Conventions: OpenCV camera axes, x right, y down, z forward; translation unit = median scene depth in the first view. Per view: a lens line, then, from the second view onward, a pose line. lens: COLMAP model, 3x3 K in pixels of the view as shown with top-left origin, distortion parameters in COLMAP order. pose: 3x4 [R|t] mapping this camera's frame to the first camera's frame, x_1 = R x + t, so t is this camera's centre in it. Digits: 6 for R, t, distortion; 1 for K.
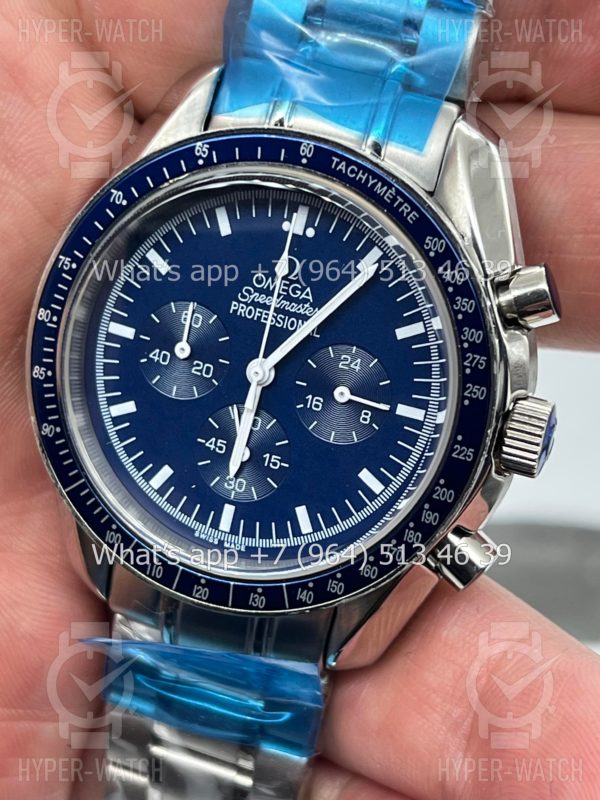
lens RADIAL K [[1830.0, 0, 287.3], [0, 1830.0, 404.0], [0, 0, 1]] dist [0.425093, -0.383019]
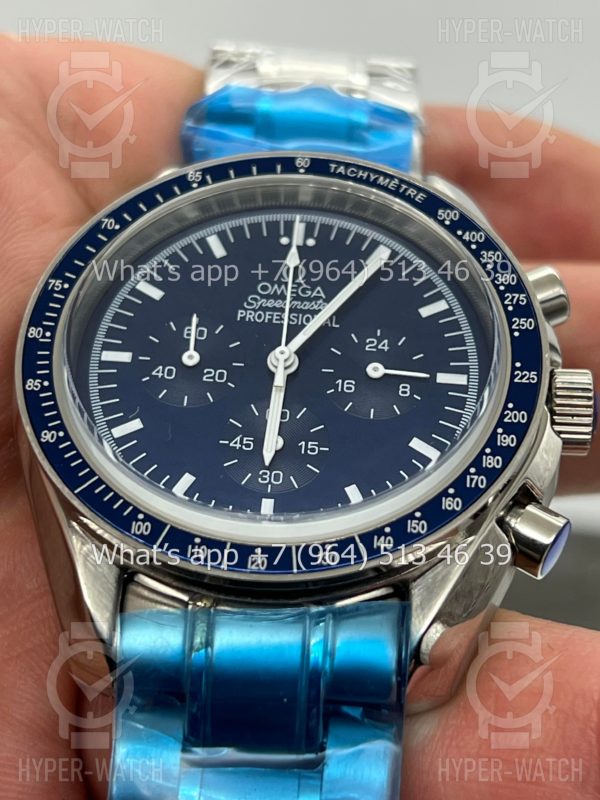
lens RADIAL K [[1936.2, 0, 300.0], [0, 1936.2, 400.0], [0, 0, 1]] dist [-0.011067, 0.116166]
pose [[0.957155, 0.015118, 0.289180, -0.286644], [0.179389, 0.752978, -0.633122, 0.612596], [-0.227318, 0.657872, 0.718005, 0.313707]]
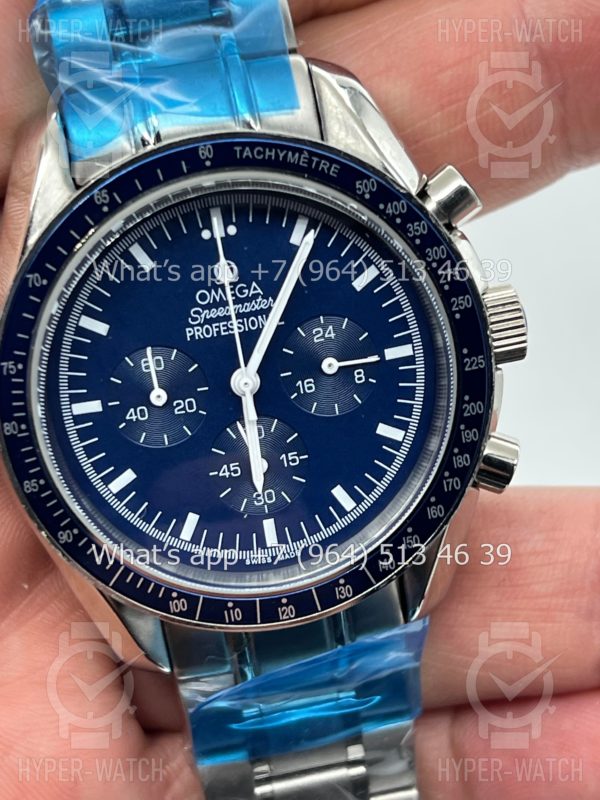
lens RADIAL K [[1830.0, 0, 287.3], [0, 1830.0, 404.0], [0, 0, 1]] dist [0.425093, -0.383019]
pose [[0.850666, -0.434531, 0.295889, -0.288771], [0.428715, 0.899151, 0.087924, -0.082756], [-0.304254, 0.052058, 0.951167, 0.067596]]
